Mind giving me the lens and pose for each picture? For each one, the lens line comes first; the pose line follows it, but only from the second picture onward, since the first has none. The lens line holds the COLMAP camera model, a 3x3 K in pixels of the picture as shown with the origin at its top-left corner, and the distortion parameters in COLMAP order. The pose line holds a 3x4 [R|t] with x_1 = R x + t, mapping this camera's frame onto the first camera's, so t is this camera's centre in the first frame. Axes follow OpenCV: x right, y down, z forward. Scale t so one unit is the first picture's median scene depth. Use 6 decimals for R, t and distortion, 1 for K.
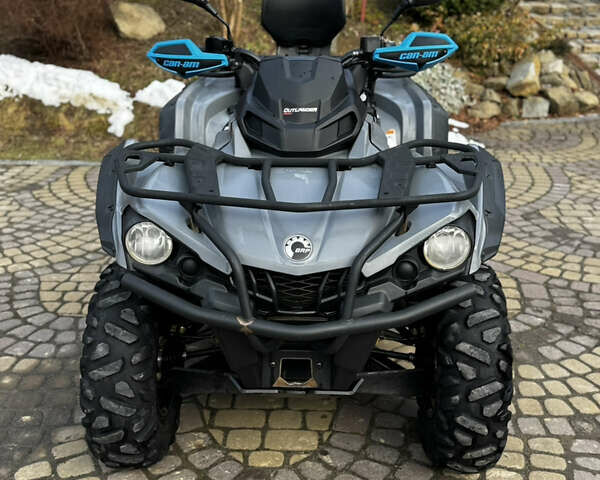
lens RADIAL K [[774.5, 0, 311.5], [0, 774.5, 228.2], [0, 0, 1]] dist [0.084252, 0.000000]
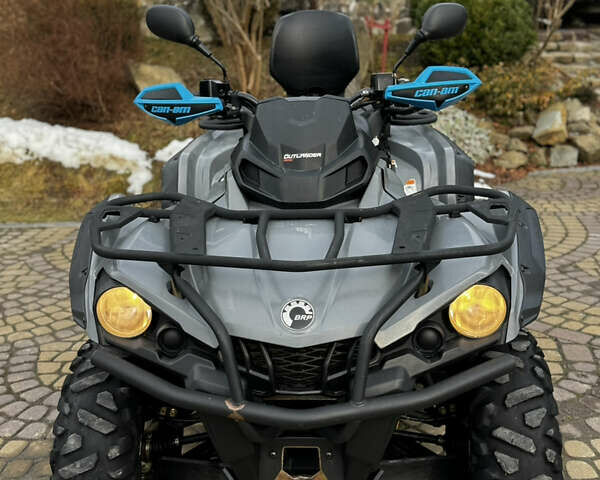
lens RADIAL K [[774.5, 0, 306.9], [0, 774.5, 217.0], [0, 0, 1]] dist [0.084252, 0.000000]
pose [[0.998893, -0.024112, -0.040393, 0.023246], [0.020509, 0.995967, -0.087349, -0.005240], [0.042336, 0.086424, 0.995358, 0.123794]]
